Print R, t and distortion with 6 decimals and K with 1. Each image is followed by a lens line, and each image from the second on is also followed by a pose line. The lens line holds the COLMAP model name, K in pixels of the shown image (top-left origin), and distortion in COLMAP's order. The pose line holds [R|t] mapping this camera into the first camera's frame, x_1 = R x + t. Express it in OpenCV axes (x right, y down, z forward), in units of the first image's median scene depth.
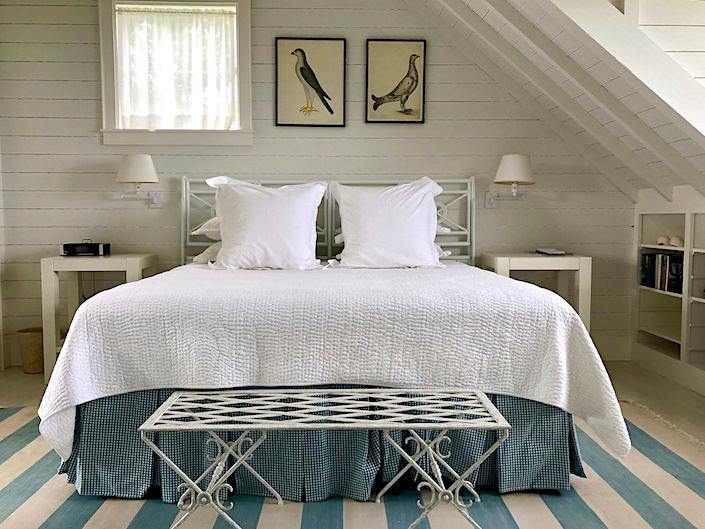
lens RADIAL K [[581.4, 0, 355.2], [0, 581.4, 267.5], [0, 0, 1]] dist [-0.002668, -0.002490]
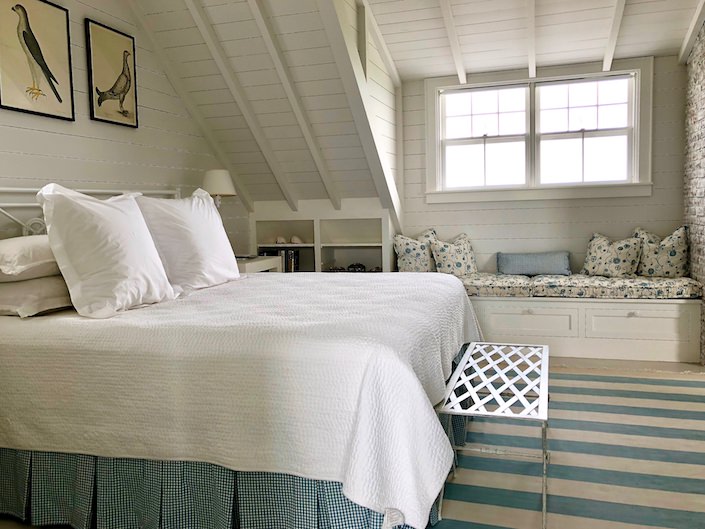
lens RADIAL K [[581.4, 0, 355.4], [0, 581.4, 259.4], [0, 0, 1]] dist [-0.002668, -0.002490]
pose [[0.334608, -0.091173, 0.937937, -0.651071], [0.102801, 0.992900, 0.059841, -0.063272], [-0.936733, 0.076398, 0.341605, 0.385630]]
